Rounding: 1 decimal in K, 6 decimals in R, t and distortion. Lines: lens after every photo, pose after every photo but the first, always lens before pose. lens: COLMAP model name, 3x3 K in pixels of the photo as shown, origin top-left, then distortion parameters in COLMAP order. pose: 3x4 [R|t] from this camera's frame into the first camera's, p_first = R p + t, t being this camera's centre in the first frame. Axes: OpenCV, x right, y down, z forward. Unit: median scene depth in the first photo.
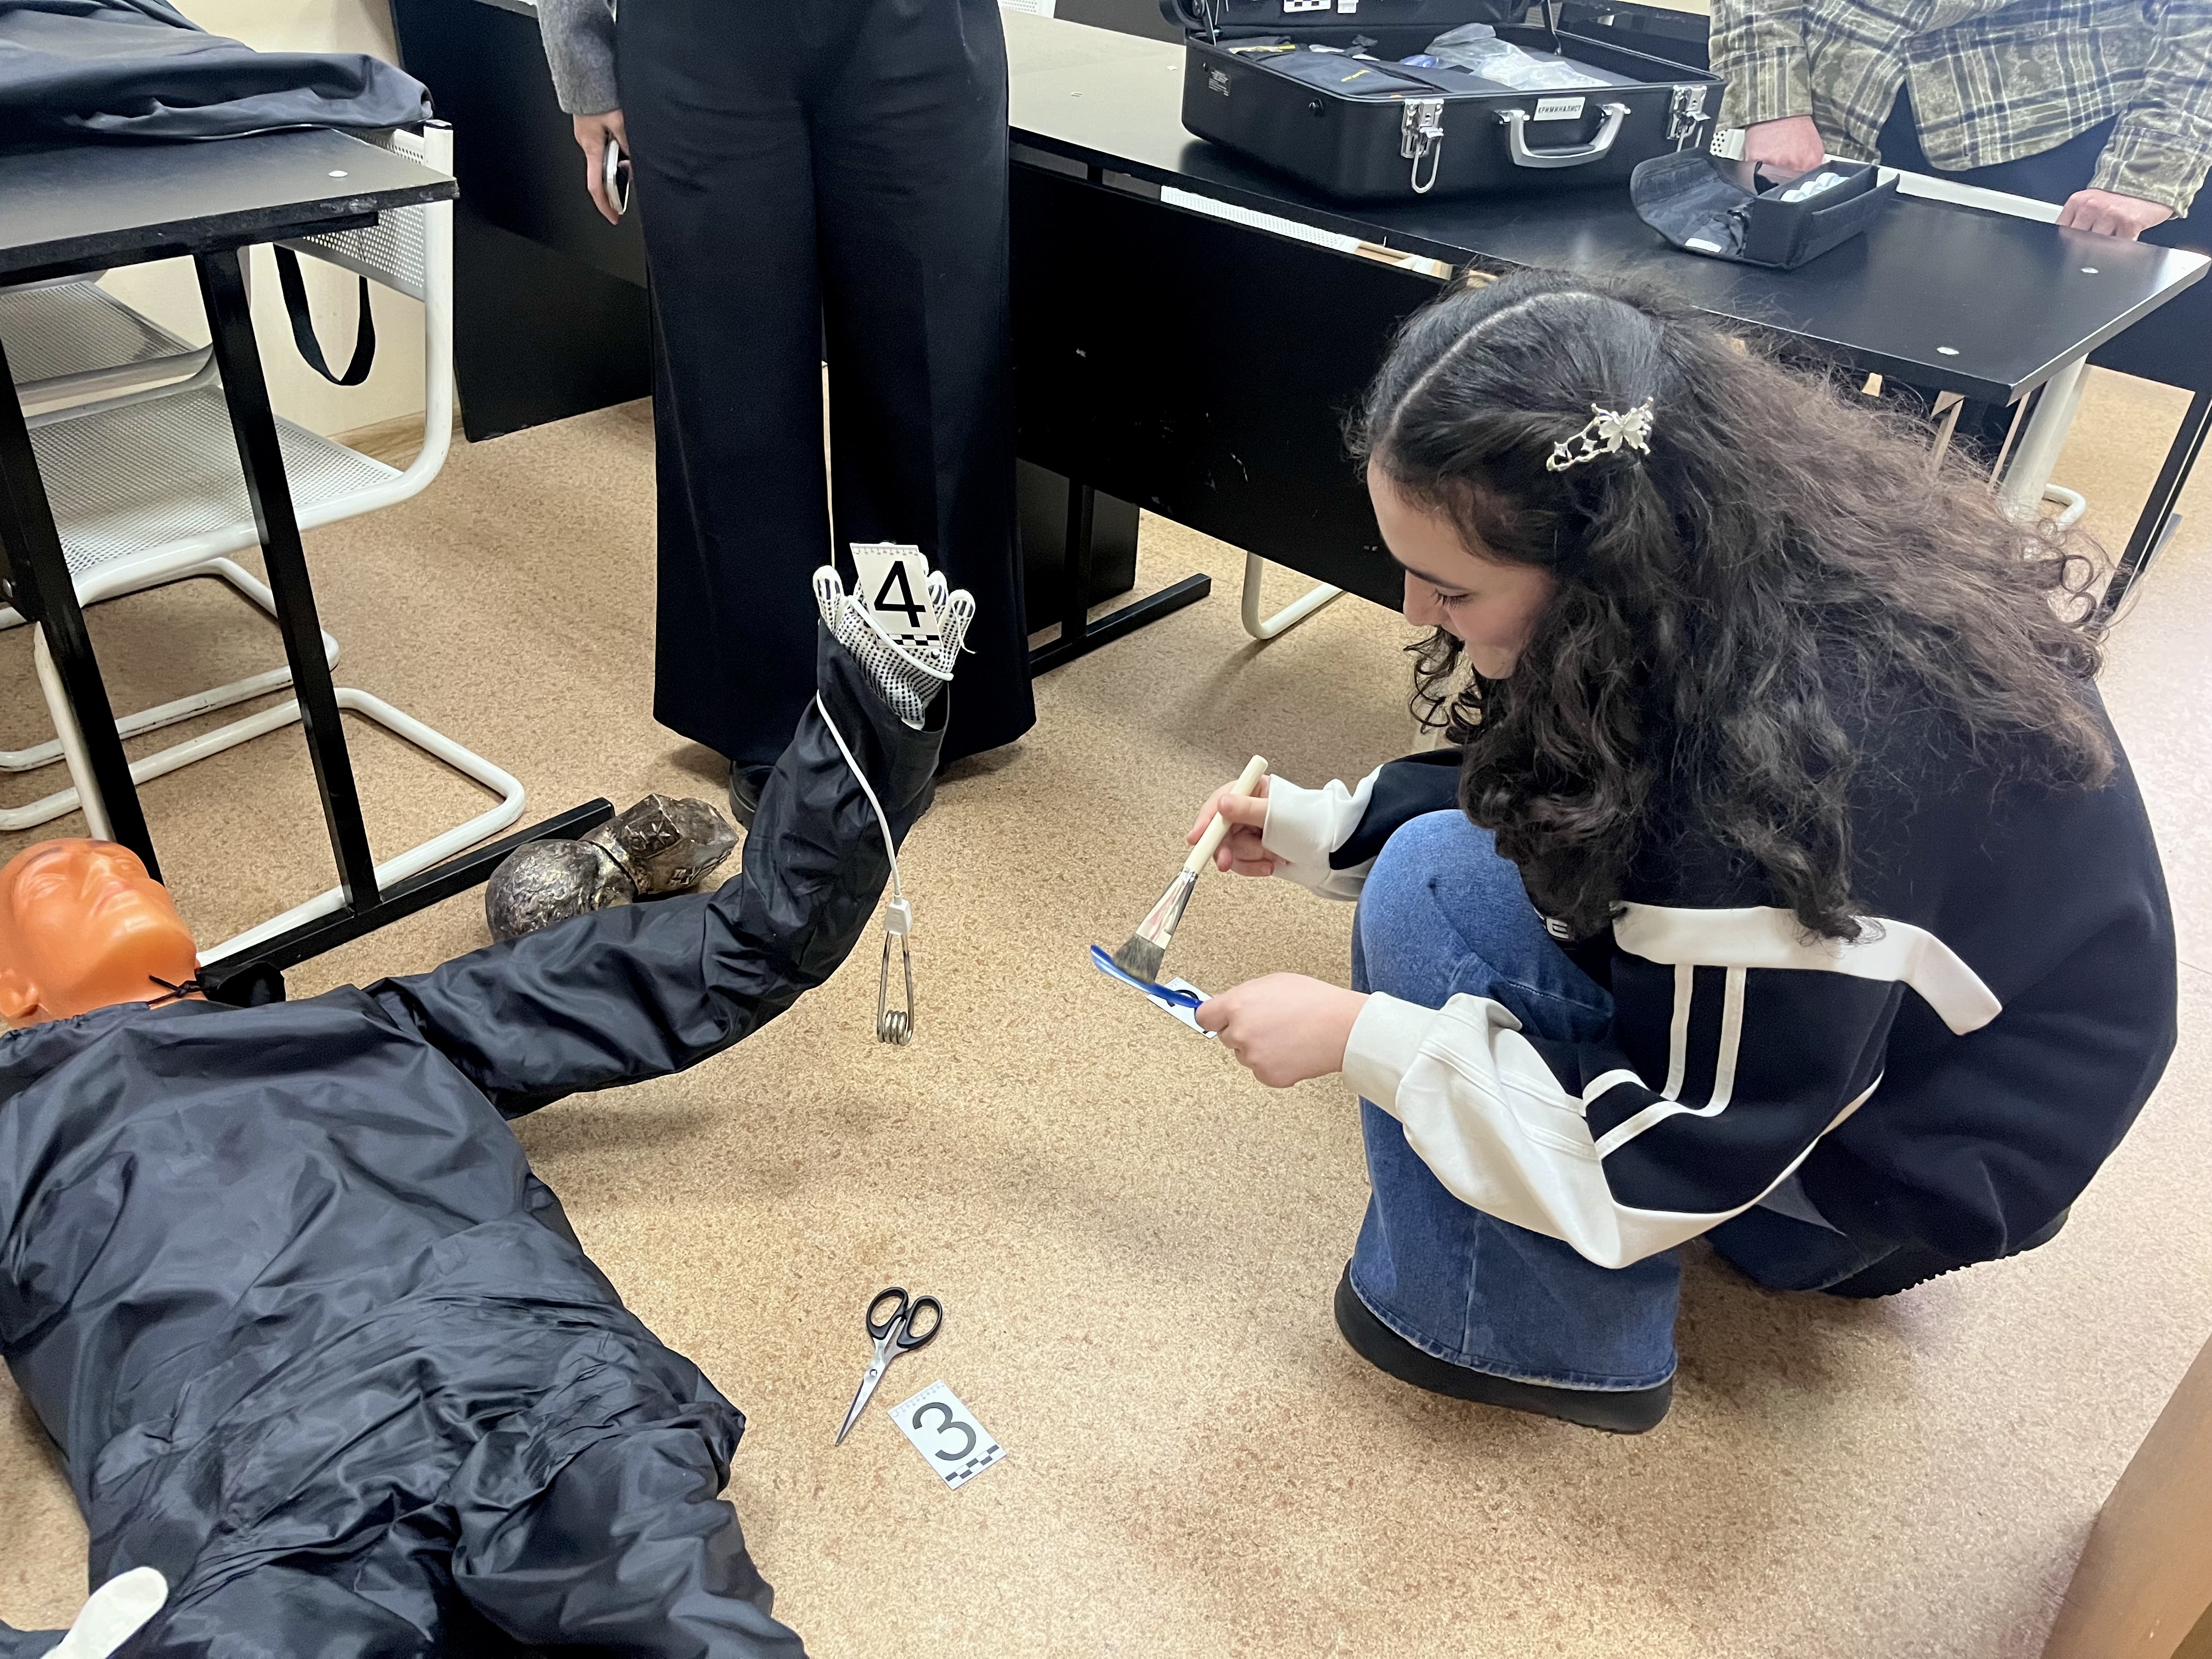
lens RADIAL K [[1721.0, 0, 1106.0], [0, 1721.0, 829.5], [0, 0, 1]] dist [0.097310, -0.155150]
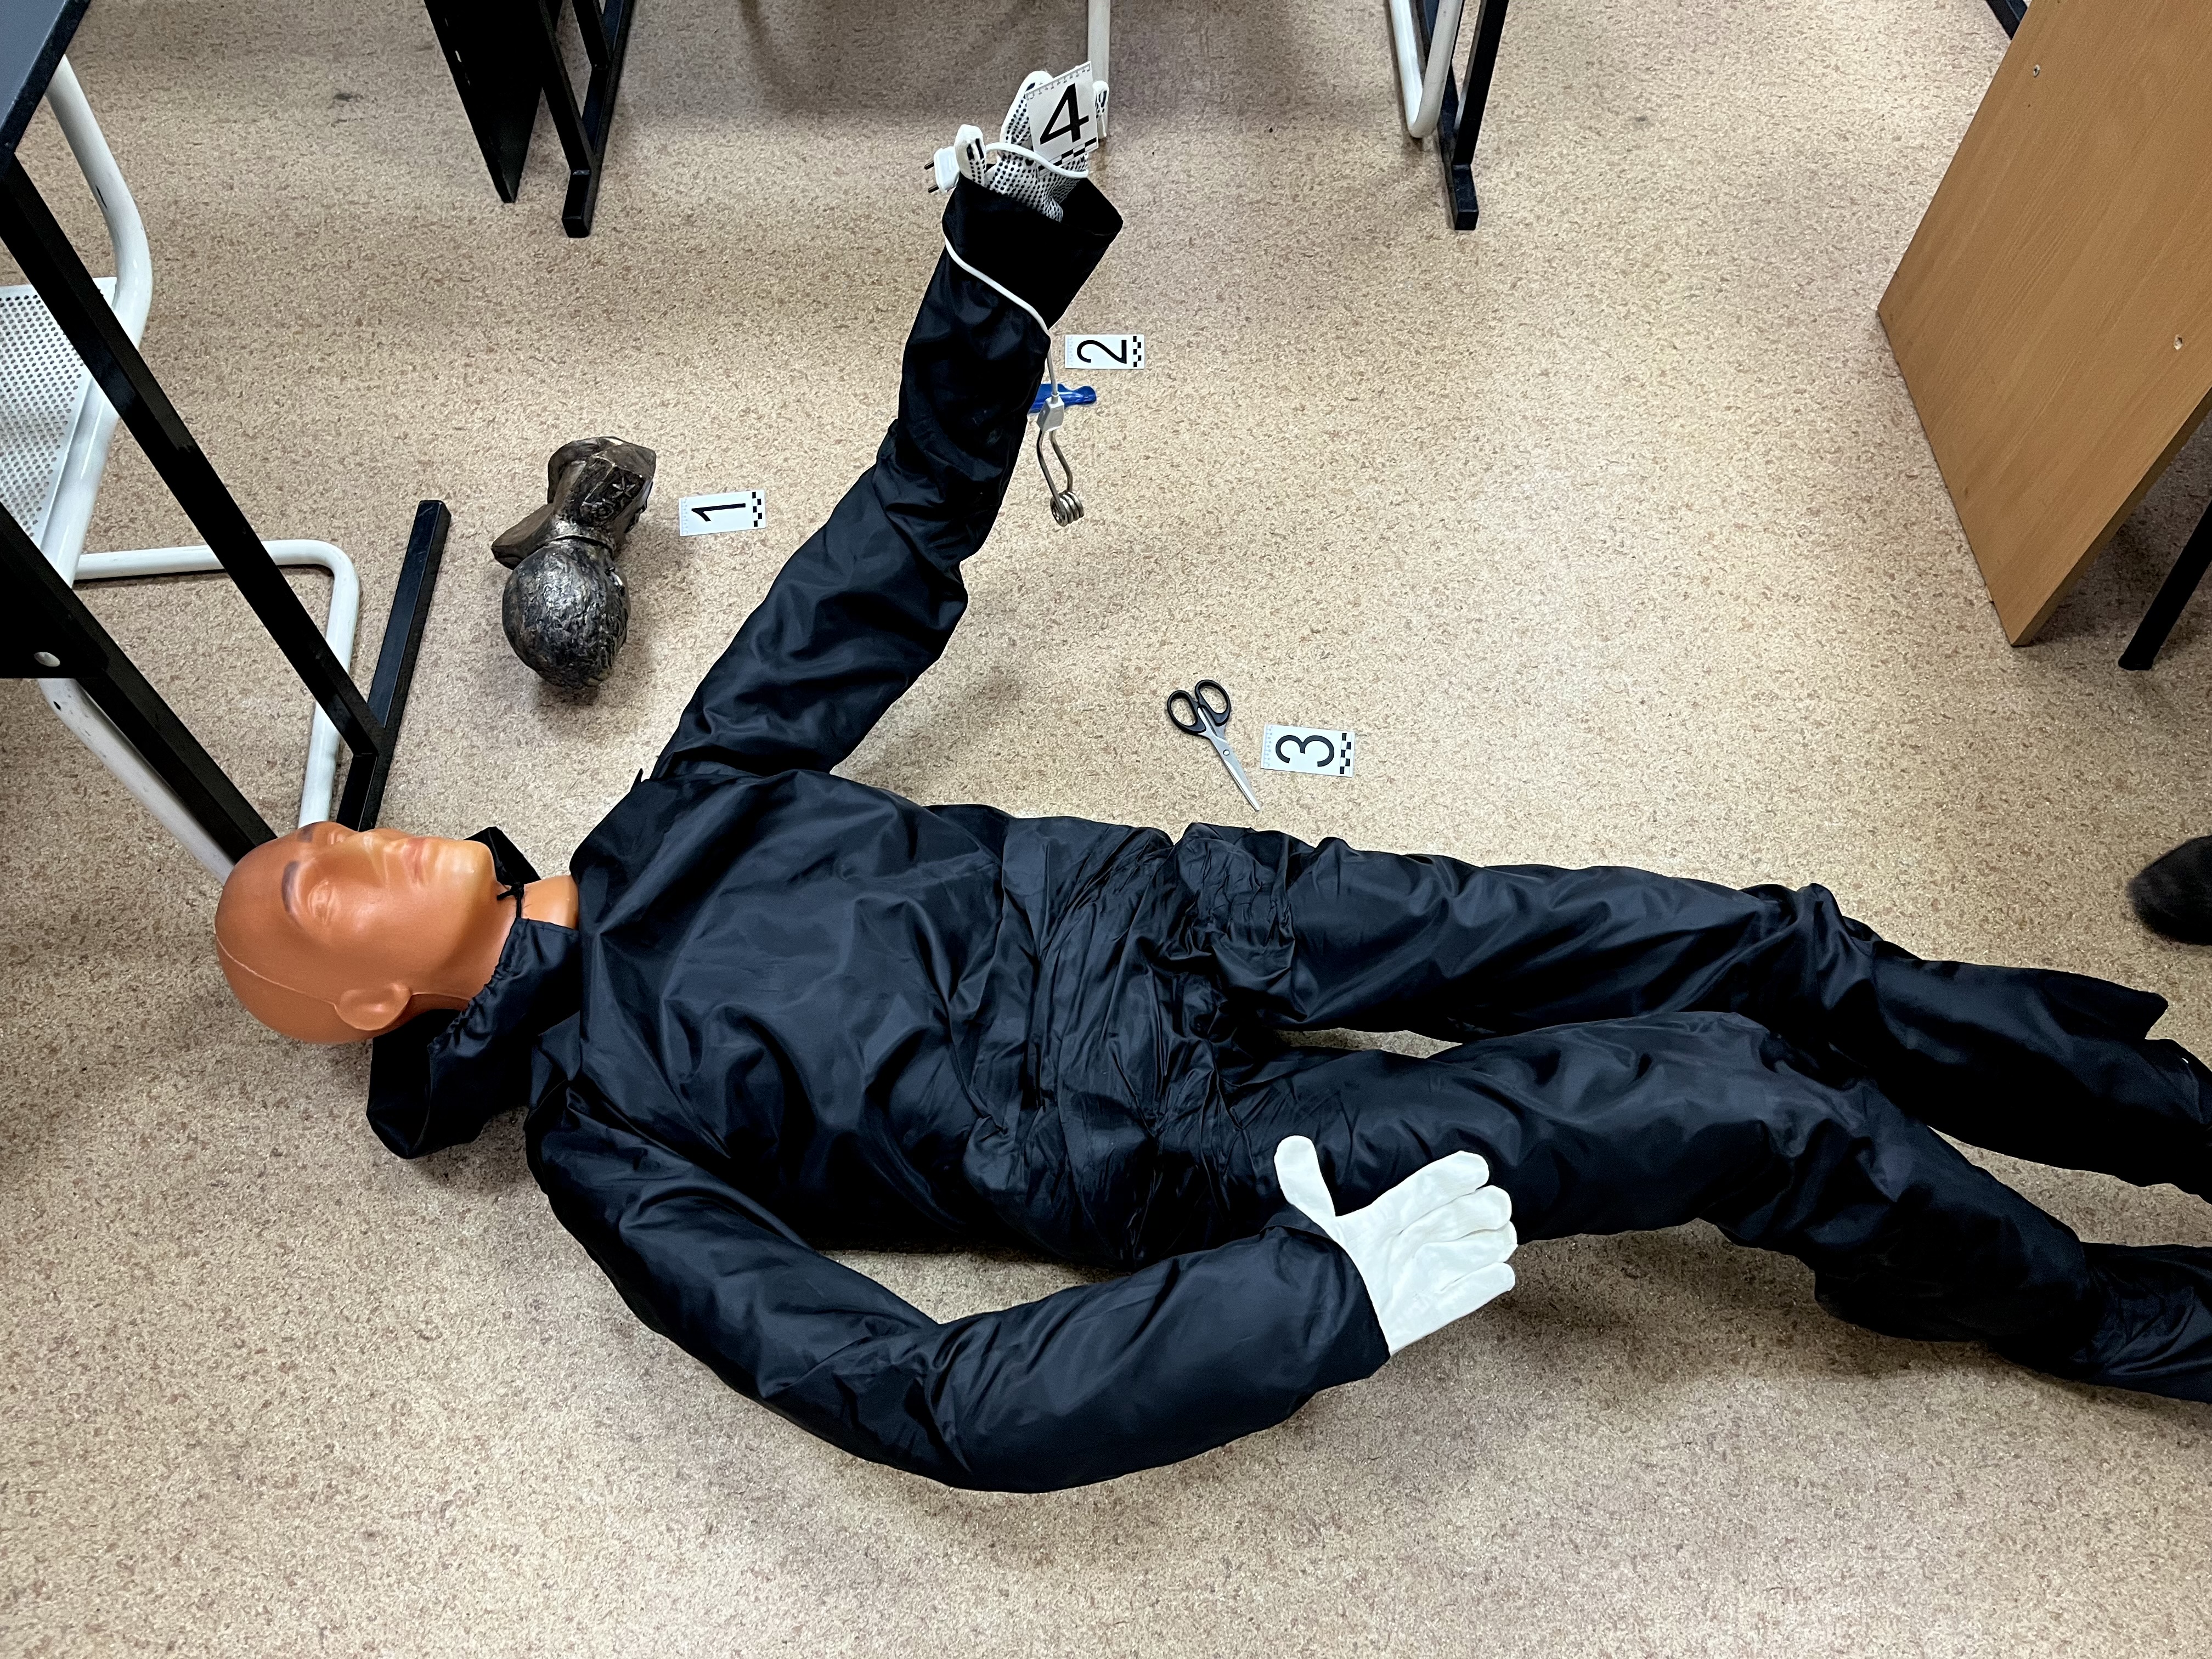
lens RADIAL K [[1721.0, 0, 1106.0], [0, 1721.0, 829.5], [0, 0, 1]] dist [0.097310, -0.155150]
pose [[0.722936, -0.617926, 0.309081, -0.620441], [0.409870, 0.743692, 0.528137, -0.327290], [-0.556211, -0.255125, 0.790911, 0.086882]]
